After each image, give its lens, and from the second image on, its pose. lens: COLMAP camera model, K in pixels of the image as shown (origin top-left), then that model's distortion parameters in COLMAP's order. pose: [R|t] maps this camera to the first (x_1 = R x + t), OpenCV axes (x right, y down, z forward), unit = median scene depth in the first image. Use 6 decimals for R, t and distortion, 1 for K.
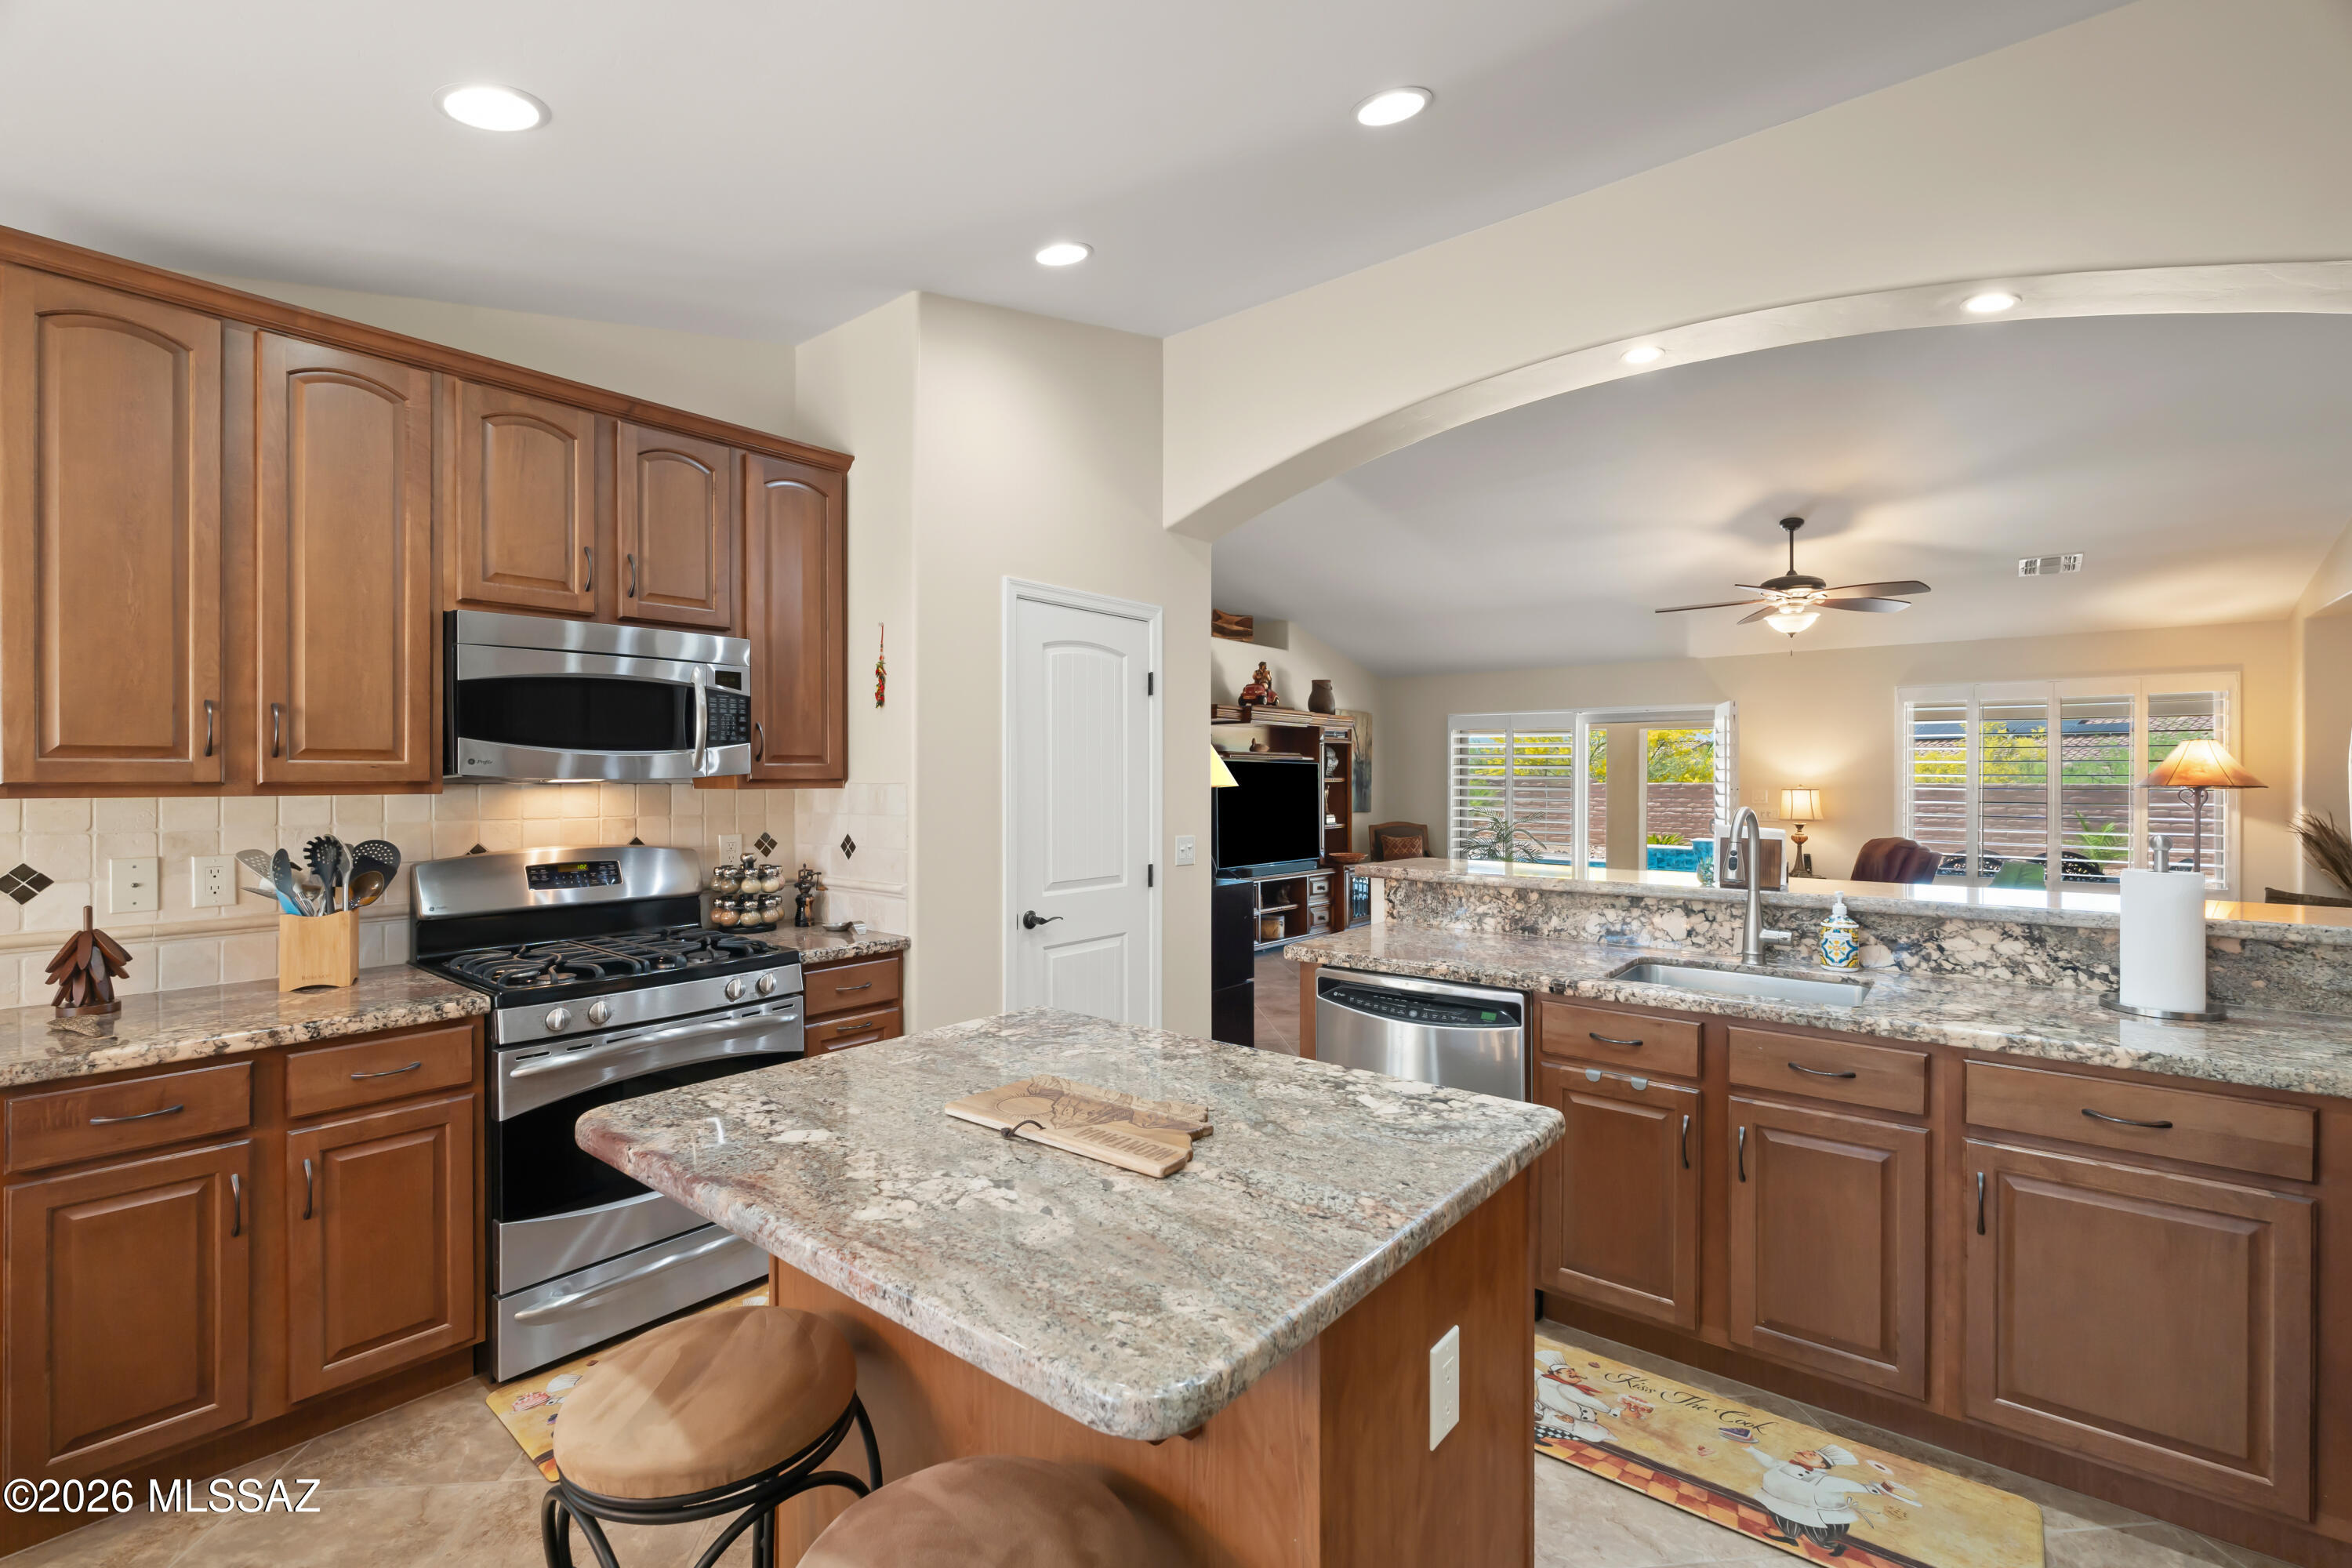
lens RADIAL K [[1048.0, 0, 1179.6], [0, 1048.0, 755.3], [0, 0, 1]] dist [-0.000106, -0.000669]
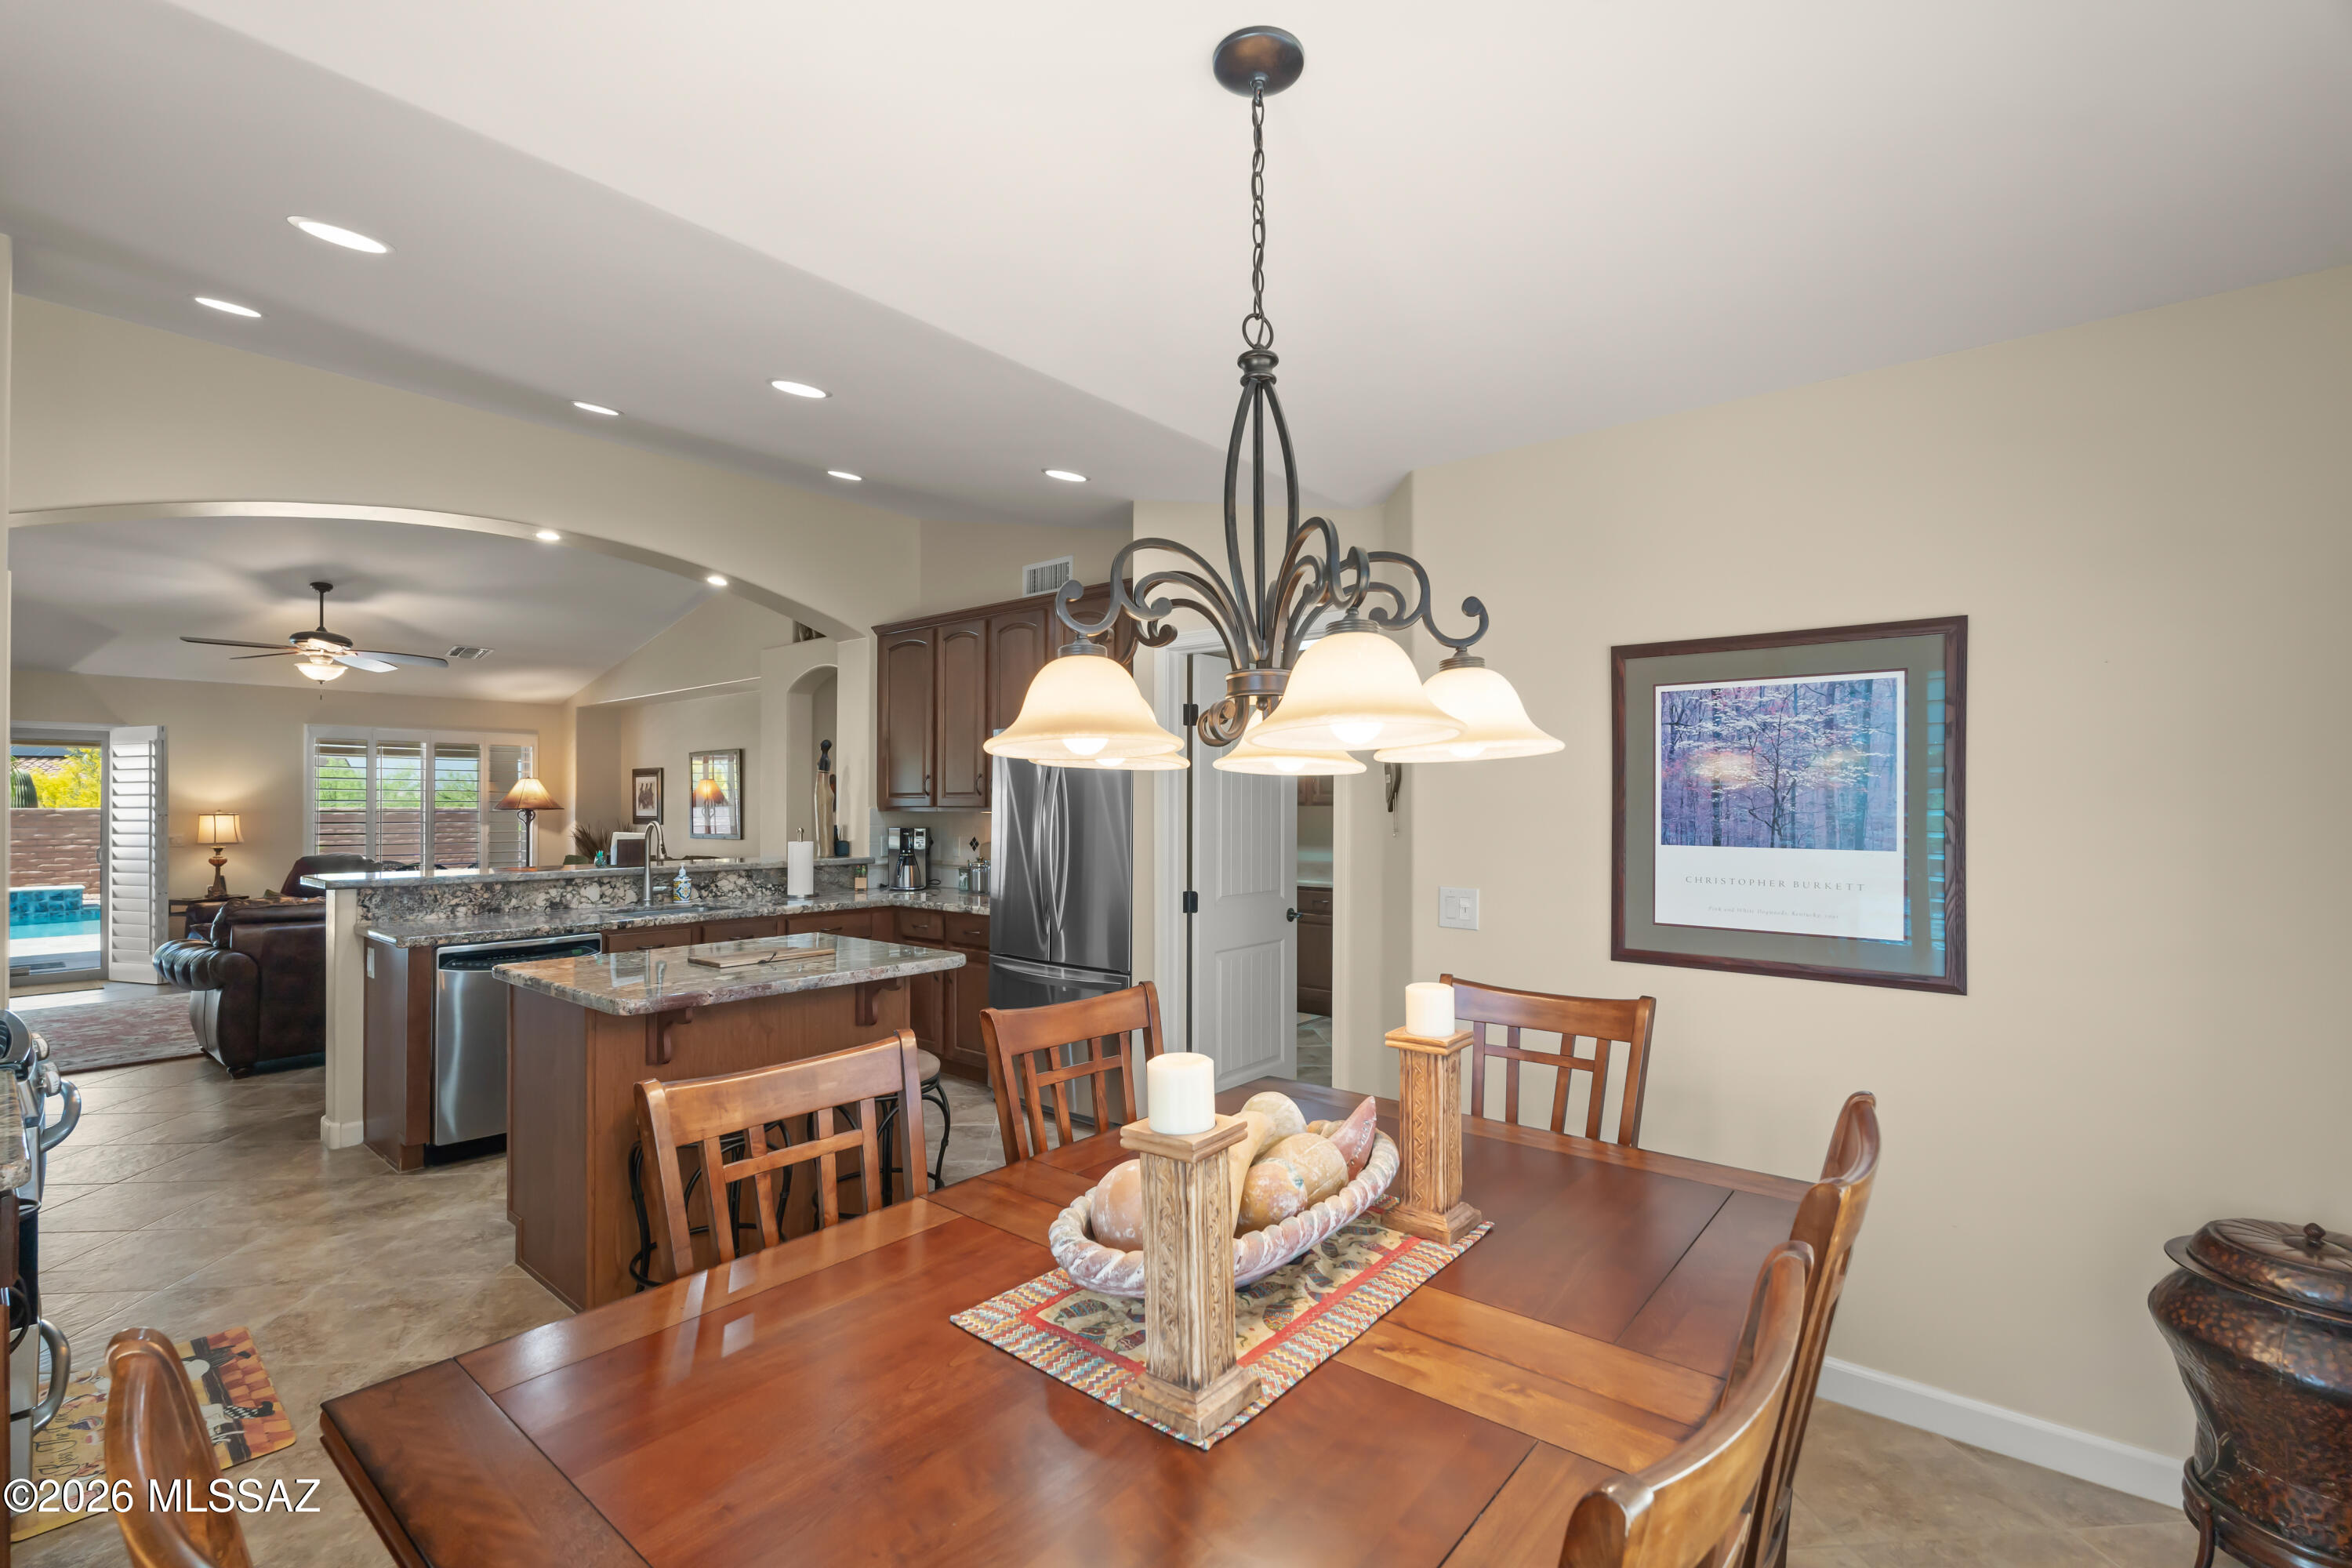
lens RADIAL K [[1048.0, 0, 1159.4], [0, 1048.0, 799.3], [0, 0, 1]] dist [-0.000106, -0.000669]
pose [[0.035113, 0.002553, 0.999380, -1.159690], [-0.023865, 0.999714, -0.001716, -0.008421], [-0.999098, -0.023790, 0.035164, 0.025048]]
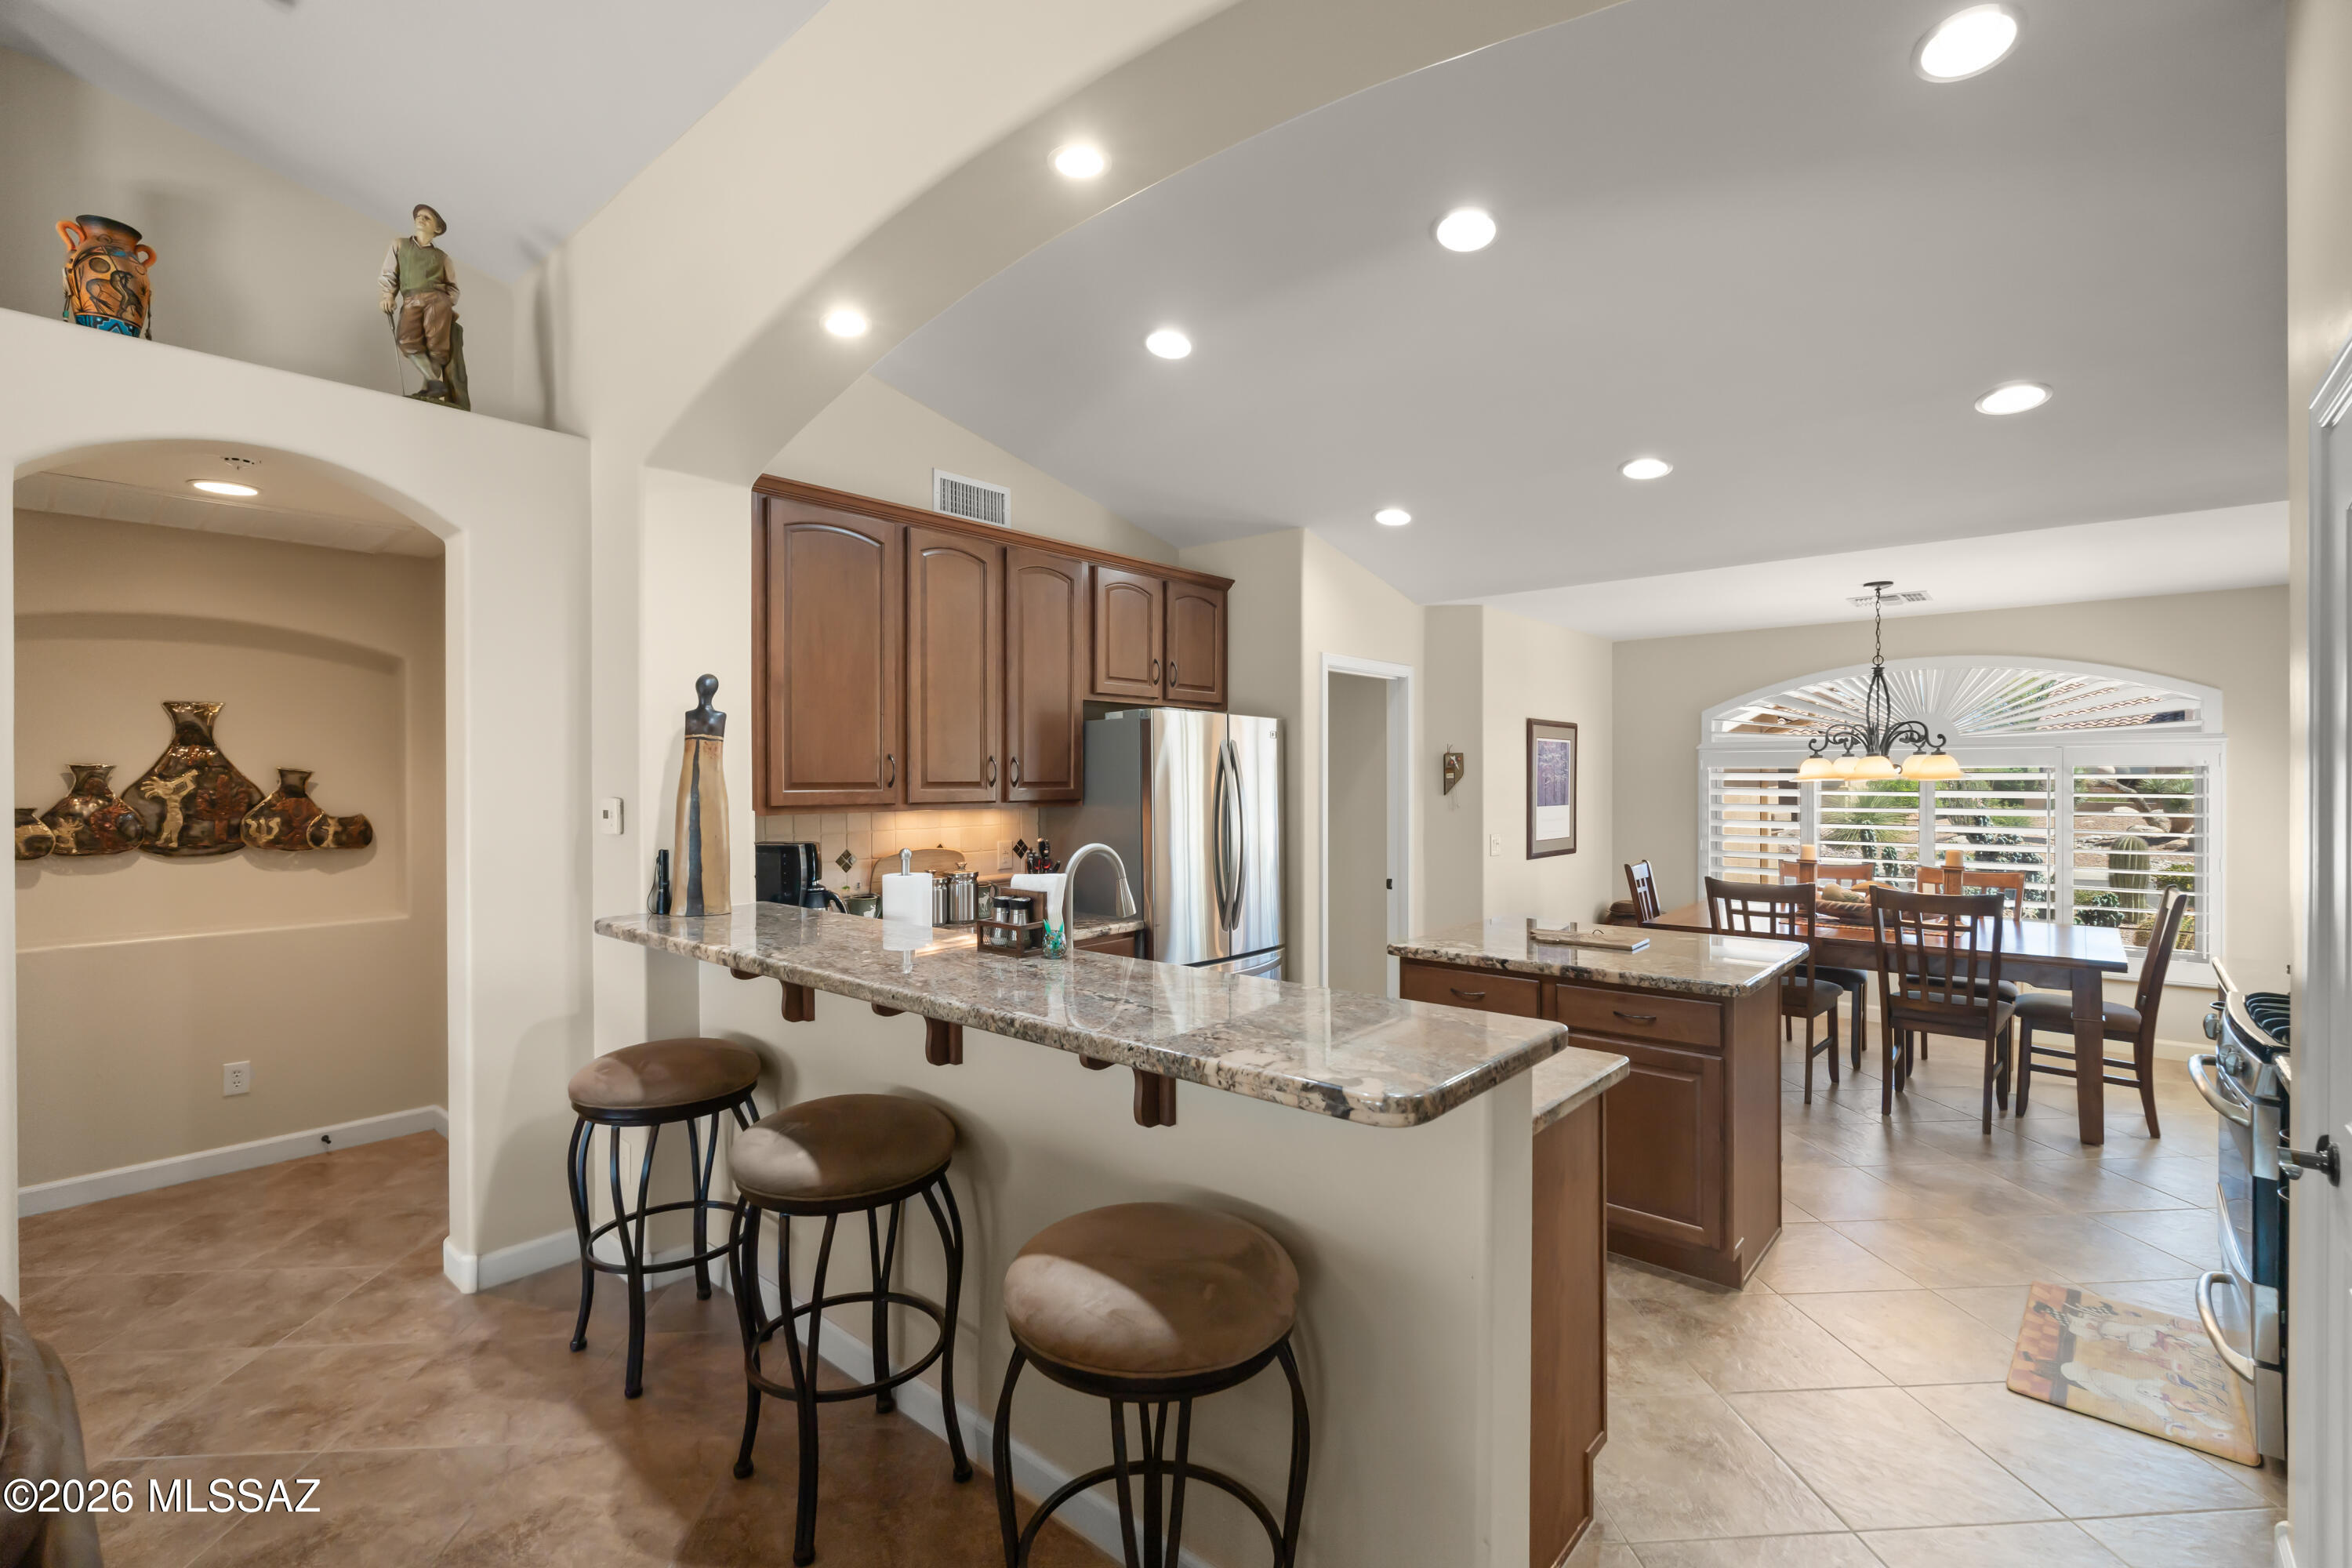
lens RADIAL K [[1048.0, 0, 1198.6], [0, 1048.0, 784.6], [0, 0, 1]] dist [-0.000106, -0.000669]
pose [[-0.999226, 0.000891, 0.039331, 0.307526], [0.000229, 0.999858, -0.016848, 0.010073], [-0.039340, -0.016826, -0.999084, 1.673923]]
